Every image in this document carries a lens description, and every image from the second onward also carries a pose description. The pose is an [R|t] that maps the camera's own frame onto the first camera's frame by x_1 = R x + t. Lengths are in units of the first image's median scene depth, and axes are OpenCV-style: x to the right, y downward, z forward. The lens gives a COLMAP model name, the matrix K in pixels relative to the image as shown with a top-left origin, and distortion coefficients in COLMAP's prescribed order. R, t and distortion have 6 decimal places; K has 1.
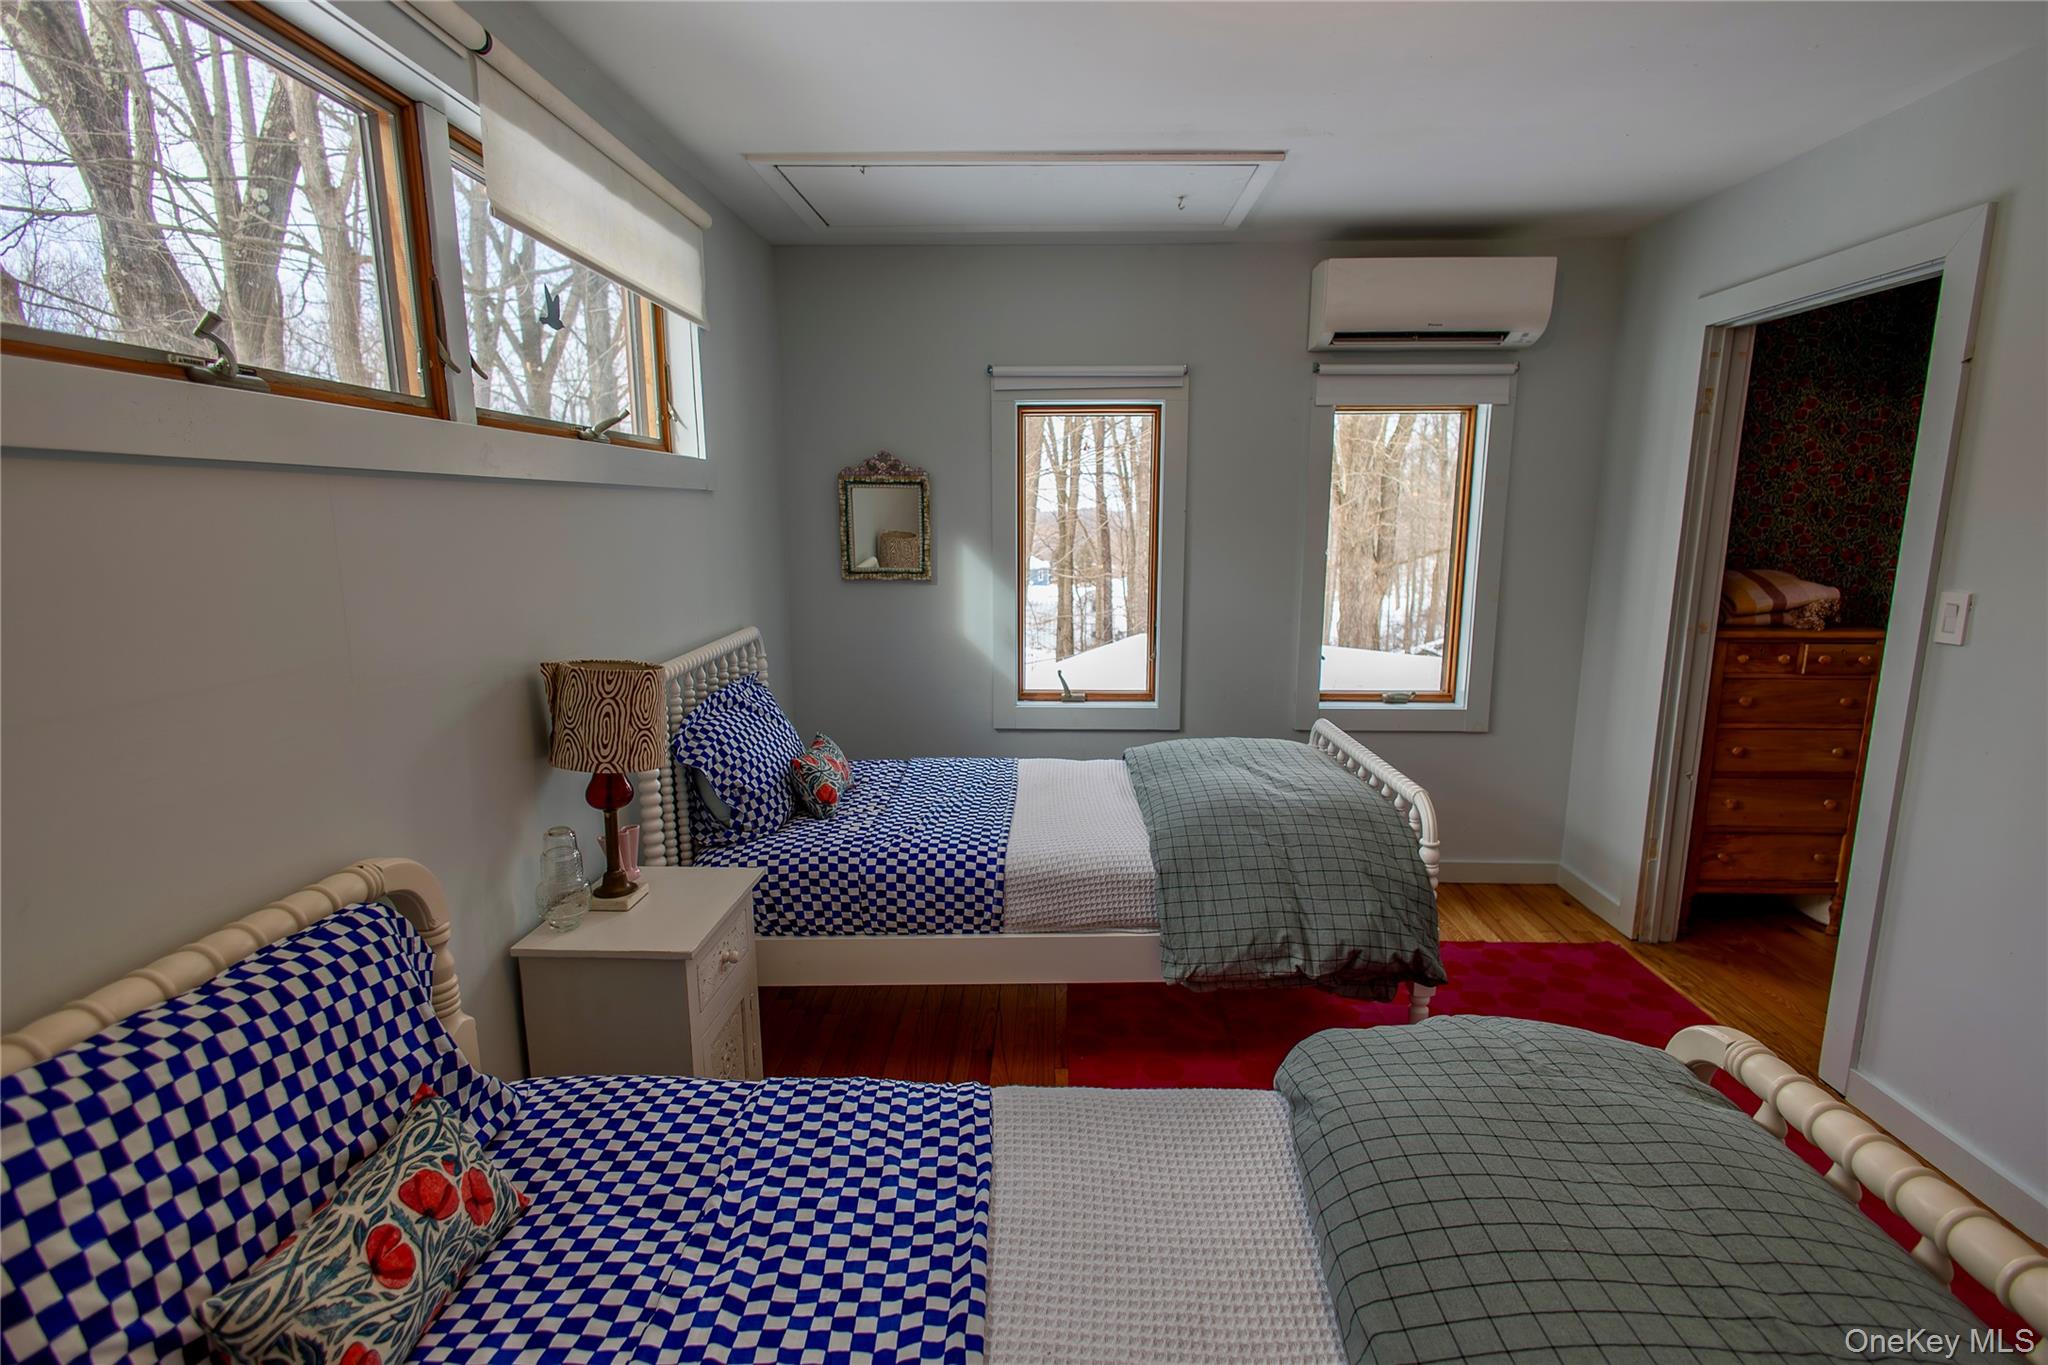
lens RADIAL K [[959.4, 0, 1020.0], [0, 959.4, 678.3], [0, 0, 1]] dist [0.016261, -0.005637]
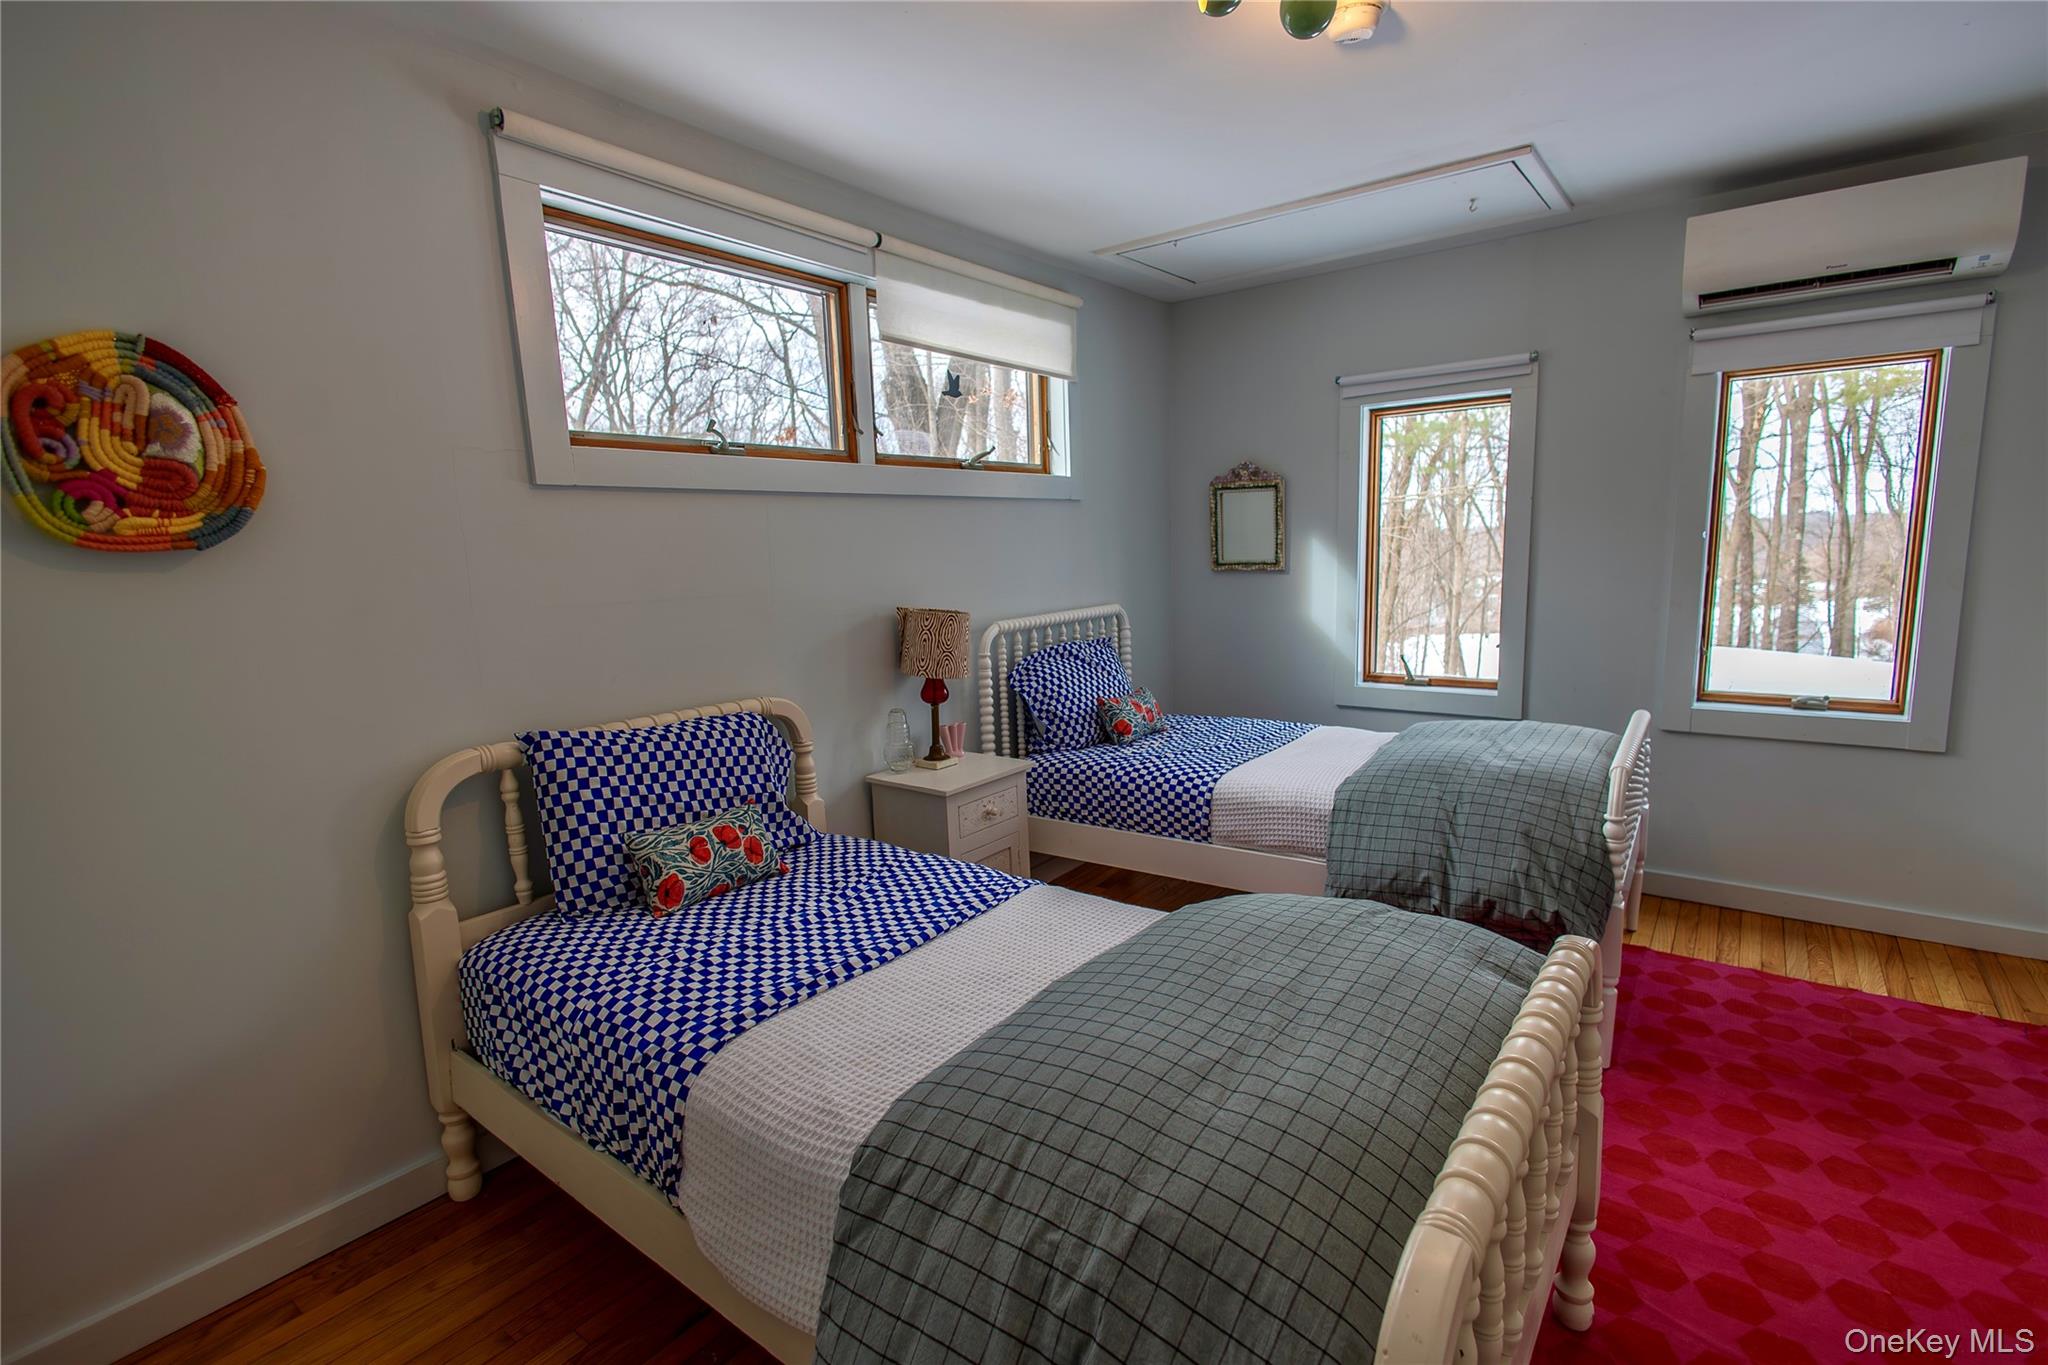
lens RADIAL K [[941.4, 0, 1031.1], [0, 941.4, 678.9], [0, 0, 1]] dist [0.012100, -0.004915]
pose [[0.817010, 0.057885, -0.573711, 0.480553], [-0.067637, 0.997701, 0.004344, 0.065352], [0.572643, 0.035255, 0.819047, -0.133718]]
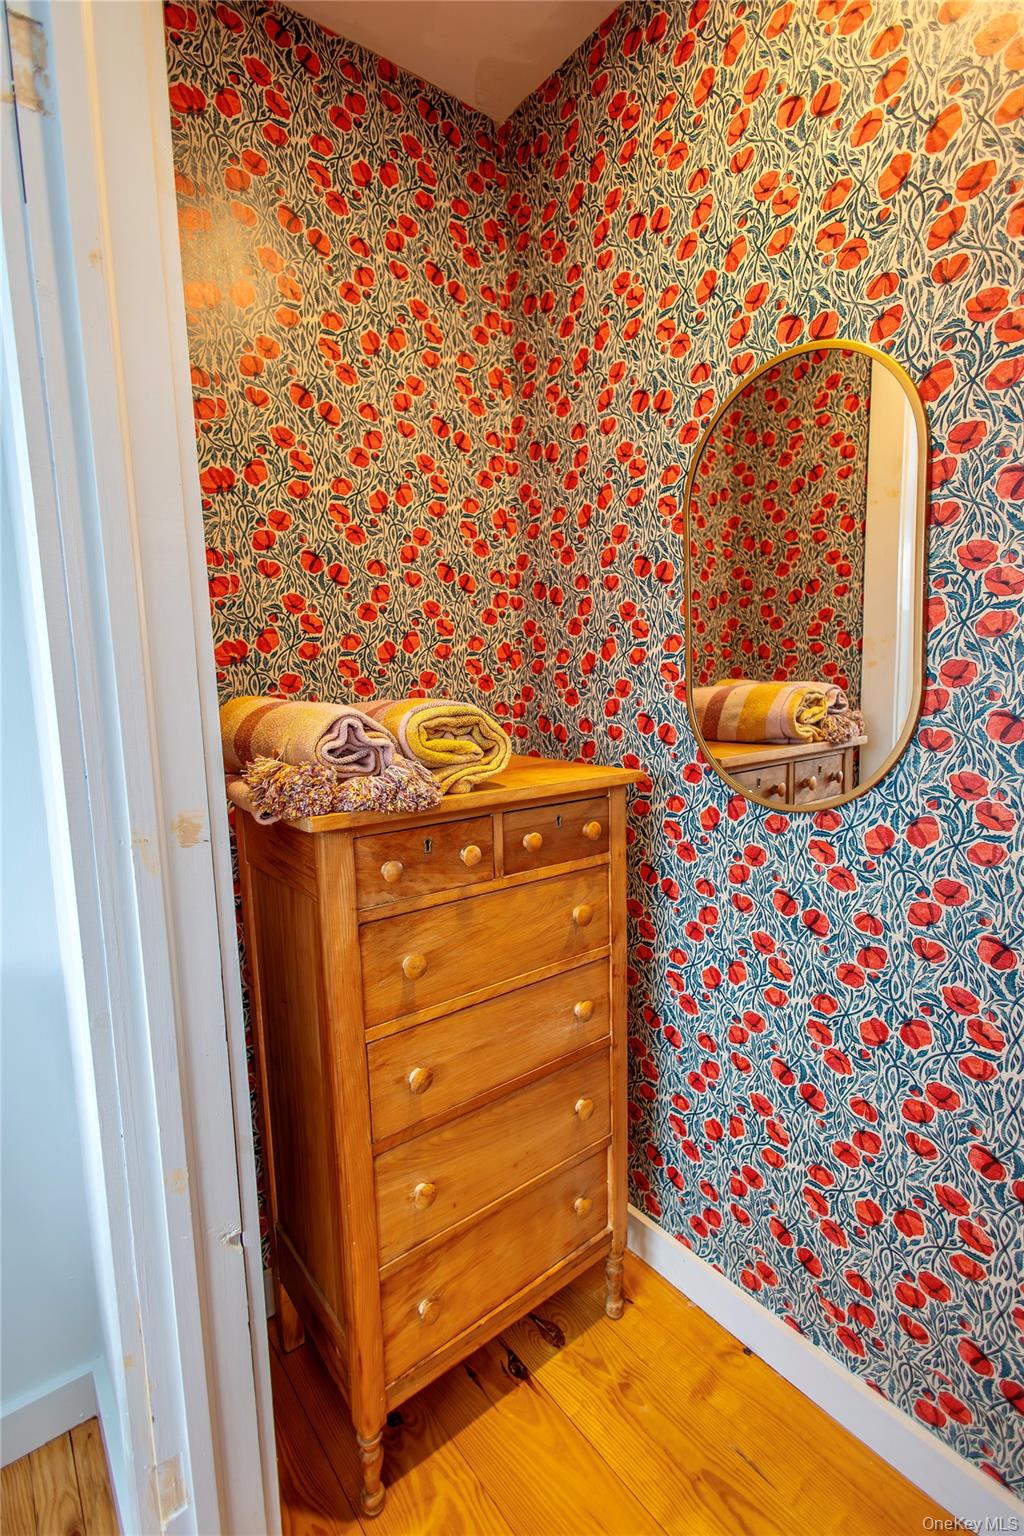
lens RADIAL K [[719.5, 0, 519.8], [0, 719.5, 767.7], [0, 0, 1]] dist [0.016261, -0.005637]
pose [[0.755244, -0.096040, 0.648369, 0.768259], [0.133547, 0.991004, -0.008768, -0.064558], [-0.641694, 0.093210, 0.761276, 0.944174]]
